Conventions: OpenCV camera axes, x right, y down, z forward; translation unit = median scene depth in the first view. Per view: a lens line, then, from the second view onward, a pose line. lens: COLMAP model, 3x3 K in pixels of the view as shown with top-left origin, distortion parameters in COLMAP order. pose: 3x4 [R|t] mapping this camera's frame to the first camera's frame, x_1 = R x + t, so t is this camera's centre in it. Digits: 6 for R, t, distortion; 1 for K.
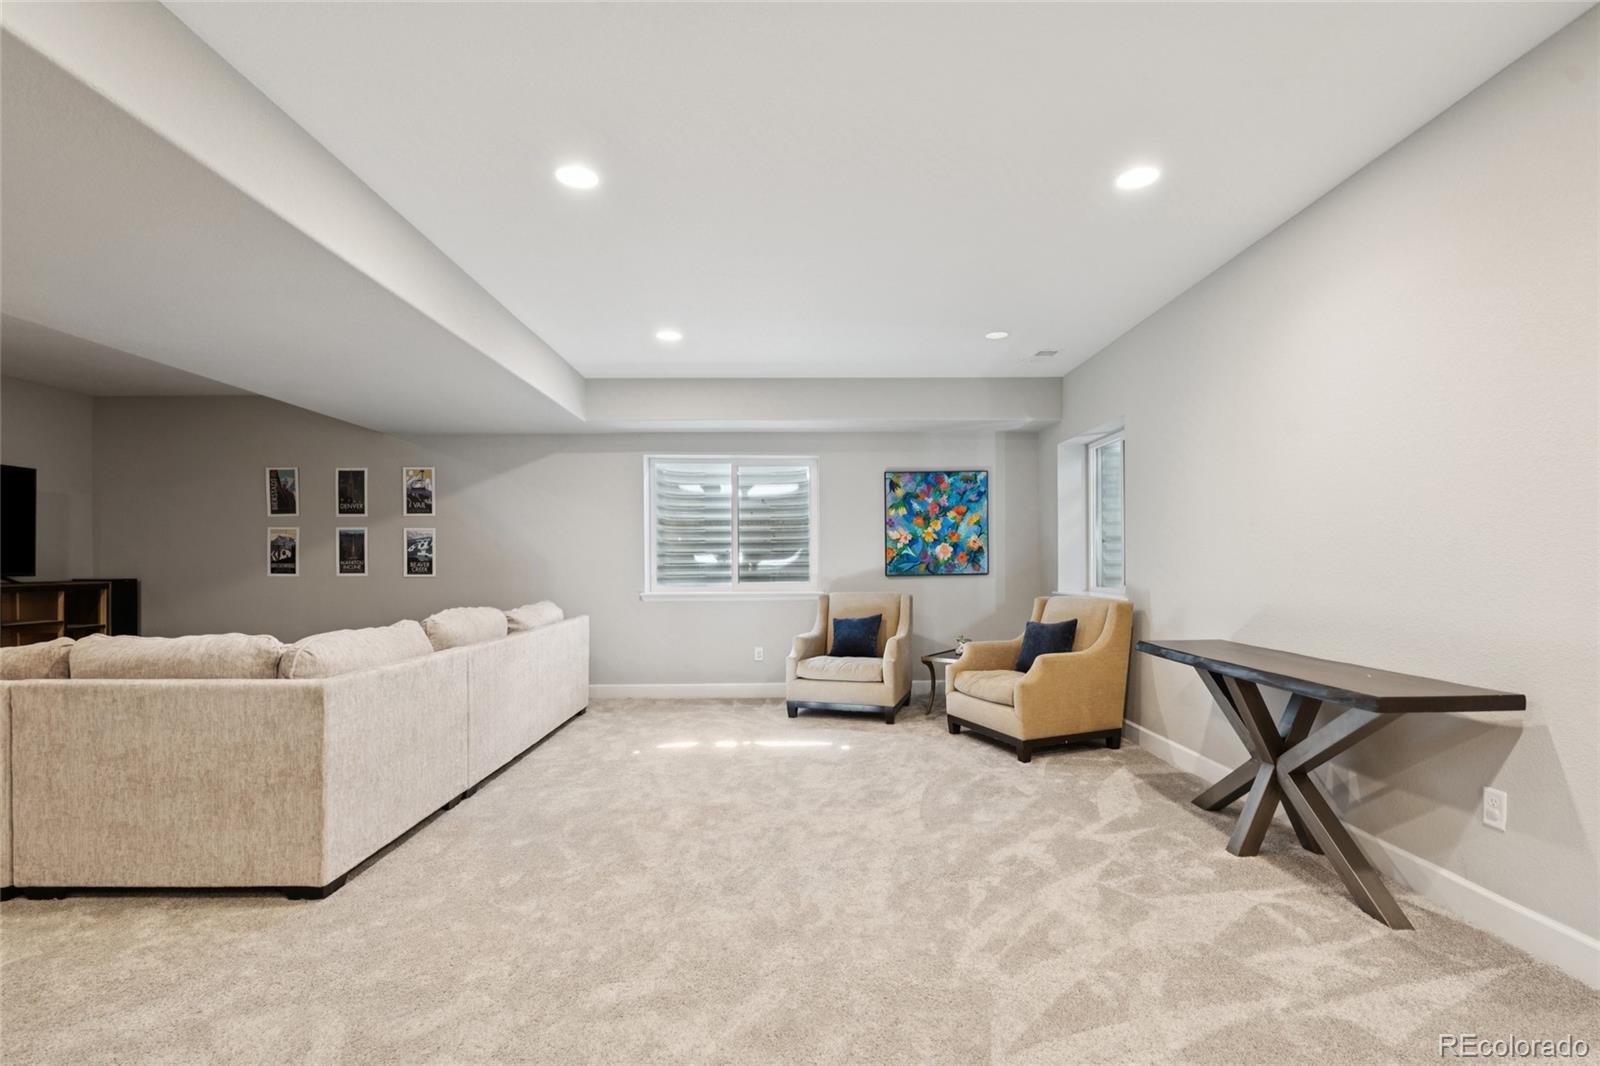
lens RADIAL K [[731.8, 0, 803.1], [0, 731.8, 572.8], [0, 0, 1]] dist [-0.001388, -0.000038]
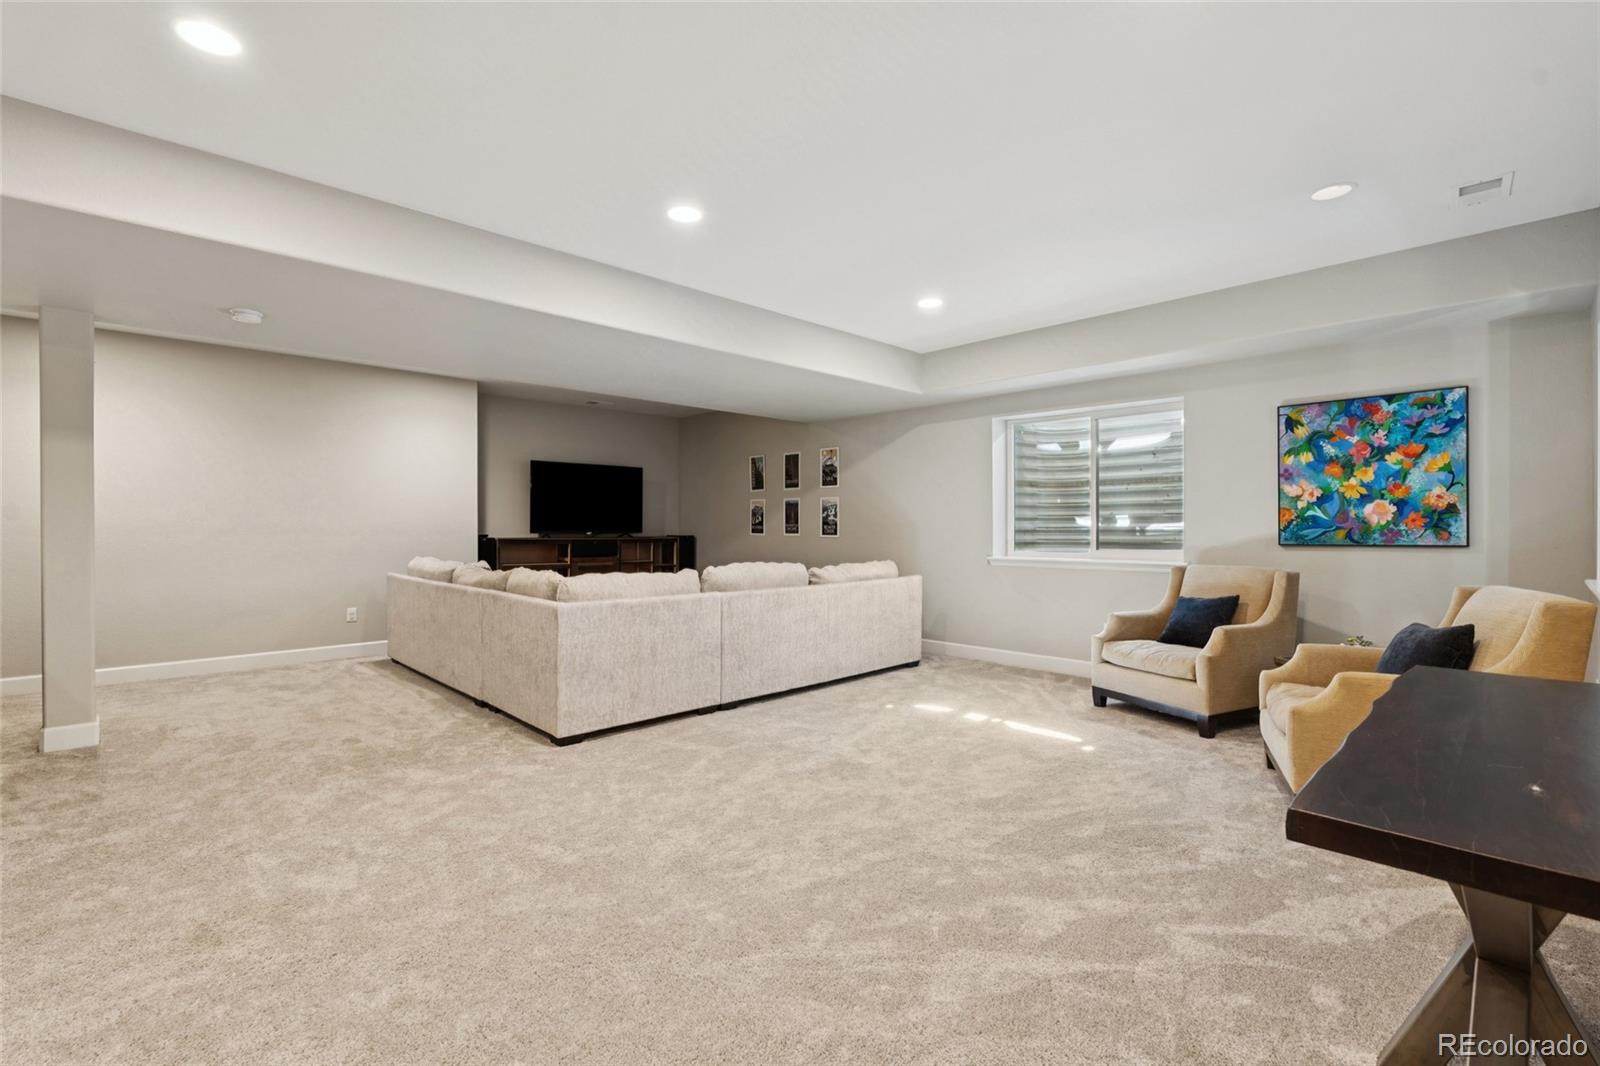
lens RADIAL K [[714.4, 0, 800.0], [0, 714.4, 533.0], [0, 0, 1]] dist [-0.002248, -0.000113]
pose [[0.677053, 0.011680, -0.735842, 0.318641], [-0.013408, 0.999904, 0.003534, -0.004726], [0.735812, 0.007474, 0.677144, 0.147237]]
